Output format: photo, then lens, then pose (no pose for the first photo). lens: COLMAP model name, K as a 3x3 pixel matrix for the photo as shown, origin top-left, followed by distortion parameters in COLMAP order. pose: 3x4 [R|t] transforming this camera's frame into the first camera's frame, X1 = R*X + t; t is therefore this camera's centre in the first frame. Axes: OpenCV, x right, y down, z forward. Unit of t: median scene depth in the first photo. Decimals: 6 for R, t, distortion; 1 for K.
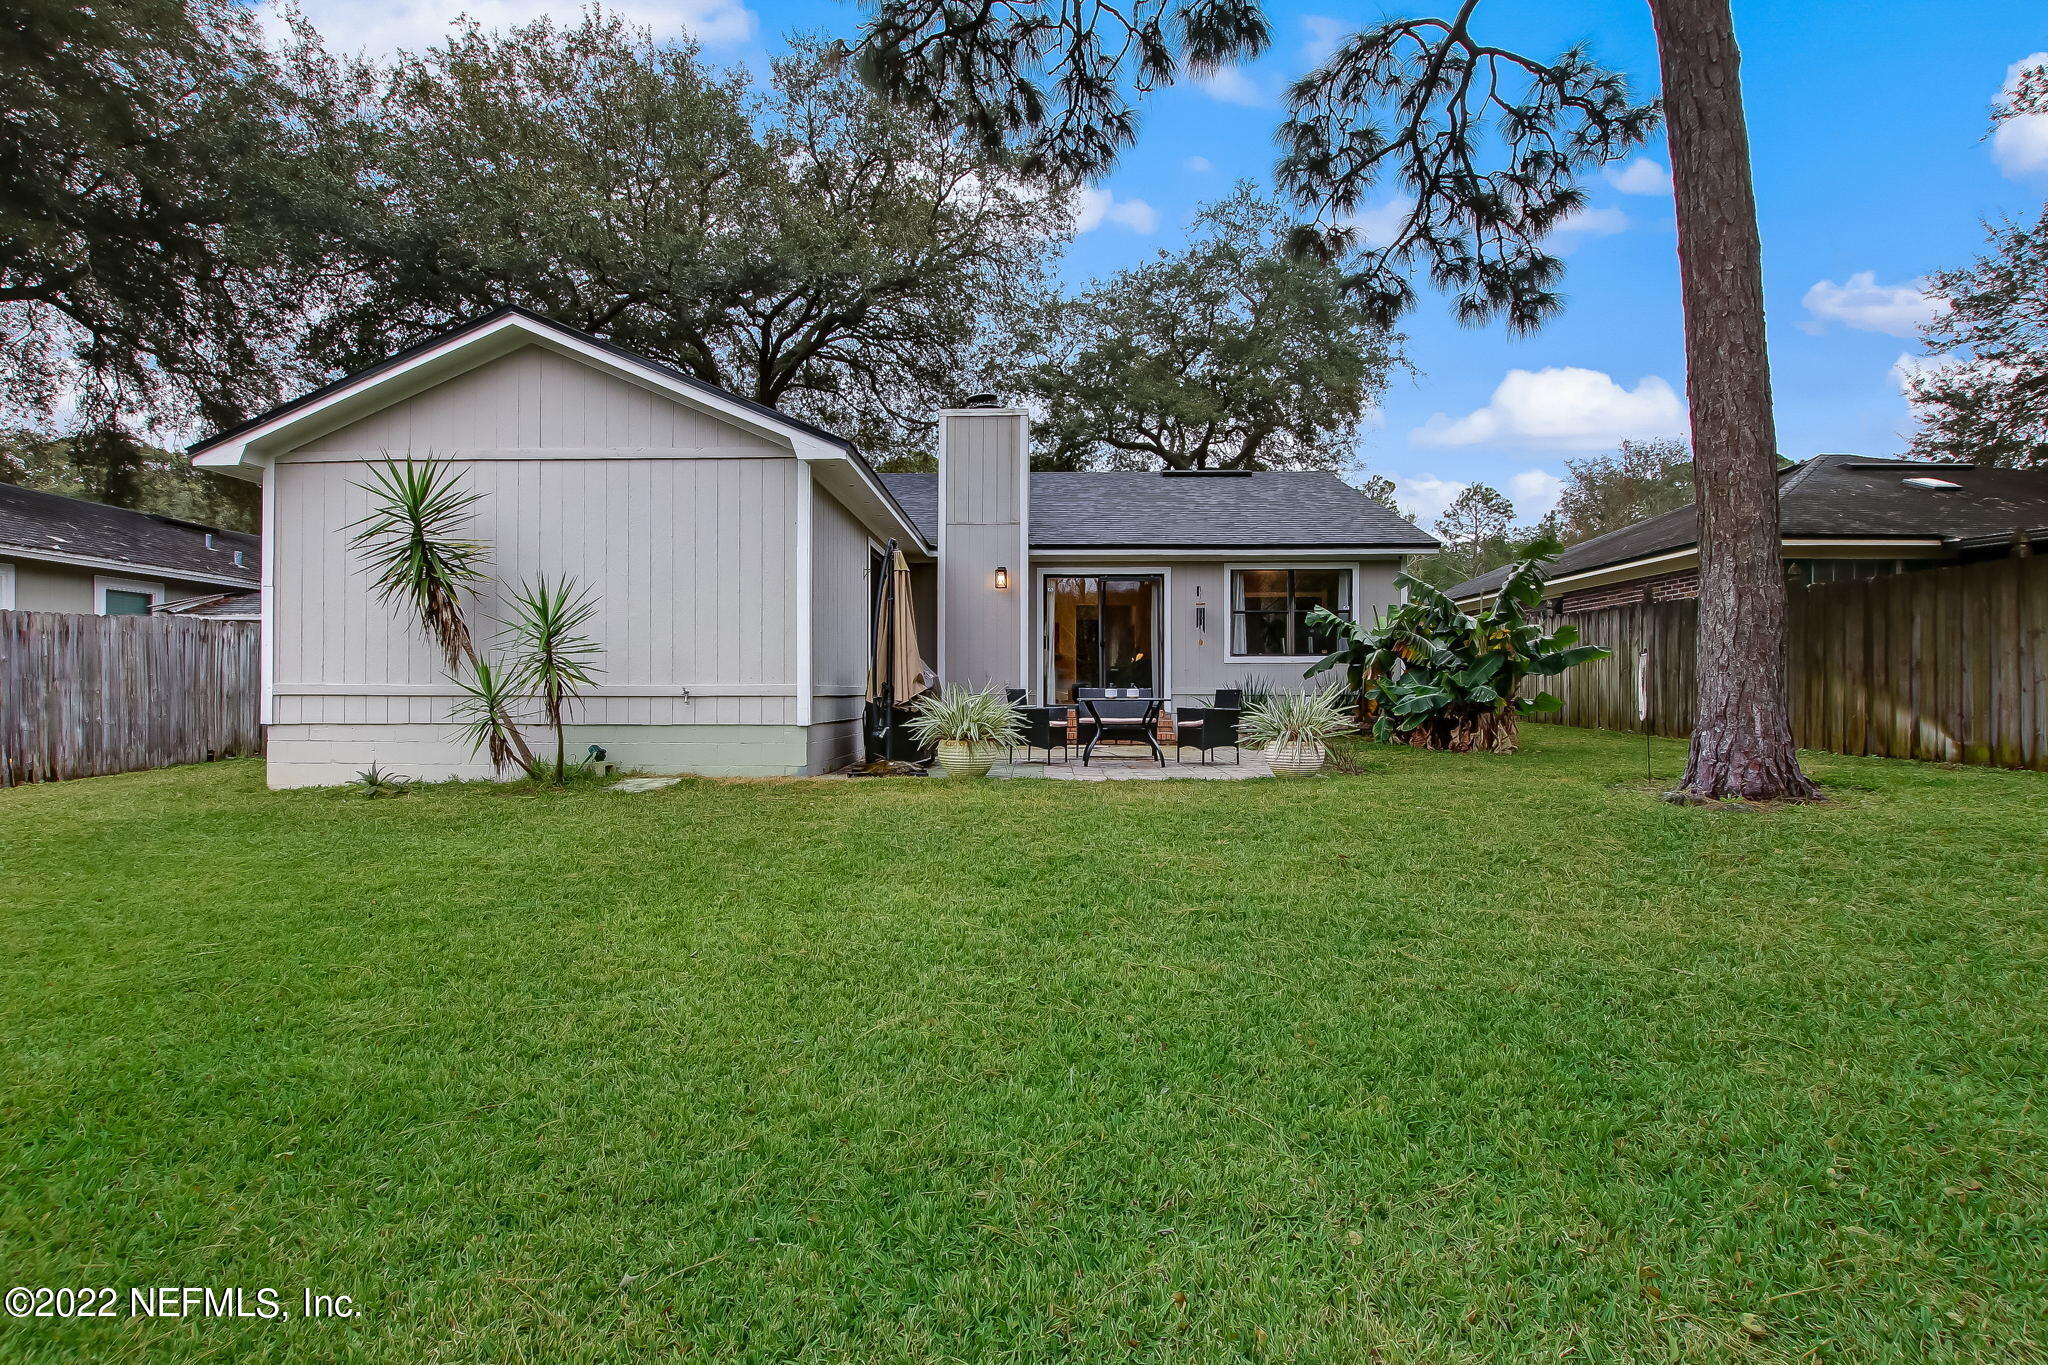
lens RADIAL K [[967.7, 0, 1024.1], [0, 967.7, 699.5], [0, 0, 1]] dist [-0.002978, 0.000222]
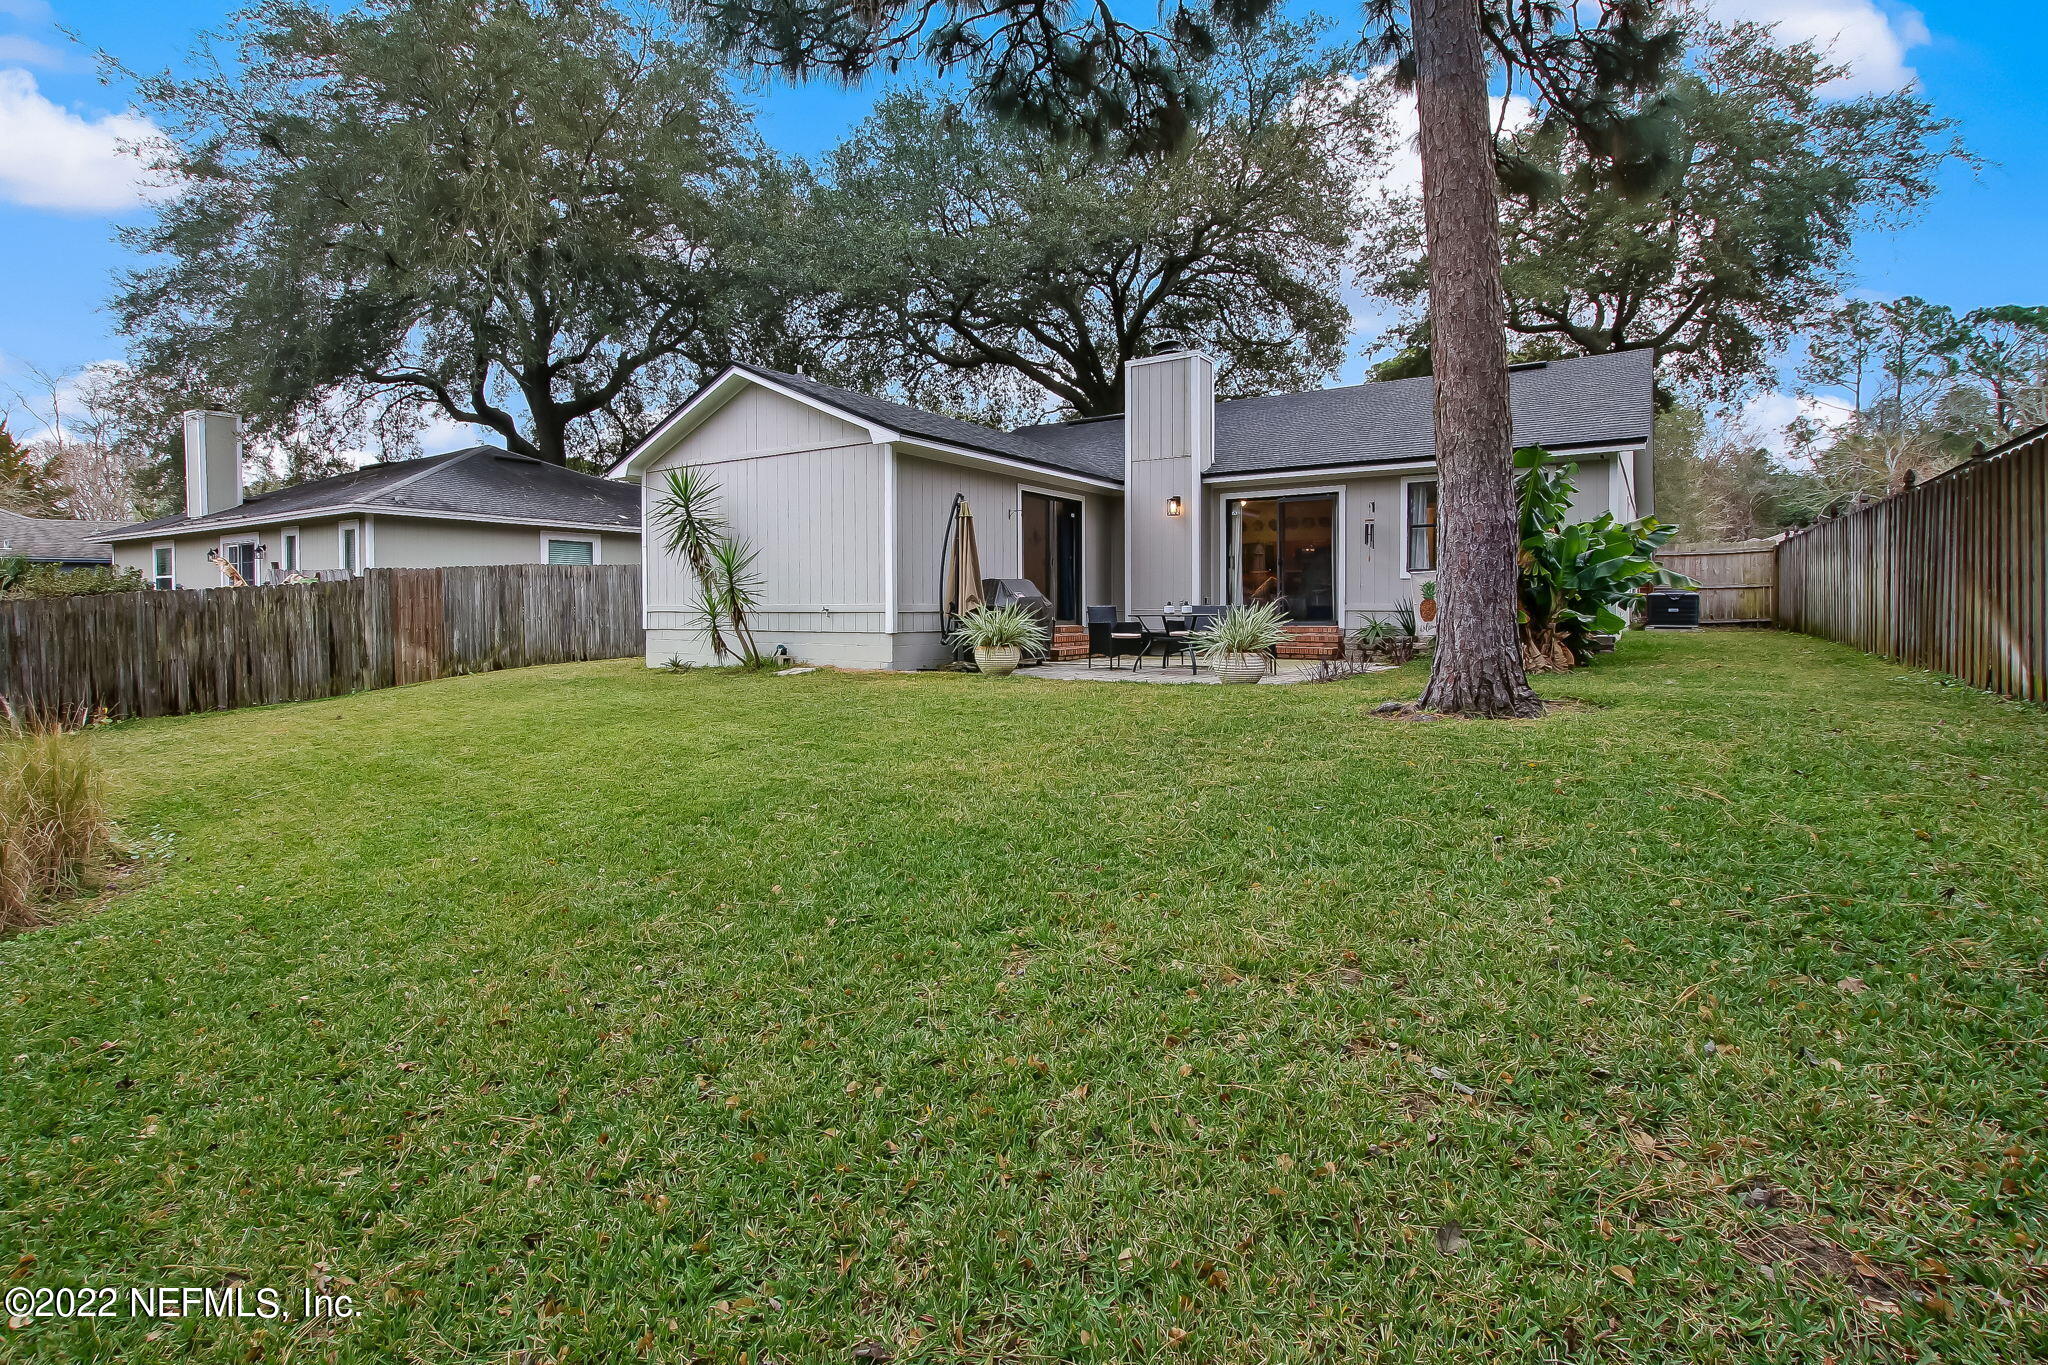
lens RADIAL K [[974.0, 0, 1015.0], [0, 974.0, 670.7], [0, 0, 1]] dist [-0.009827, 0.000588]
pose [[0.845970, 0.031603, -0.532293, 0.670145], [-0.000372, 0.998277, 0.058678, -0.001933], [0.533231, -0.049442, 0.844524, -0.100324]]
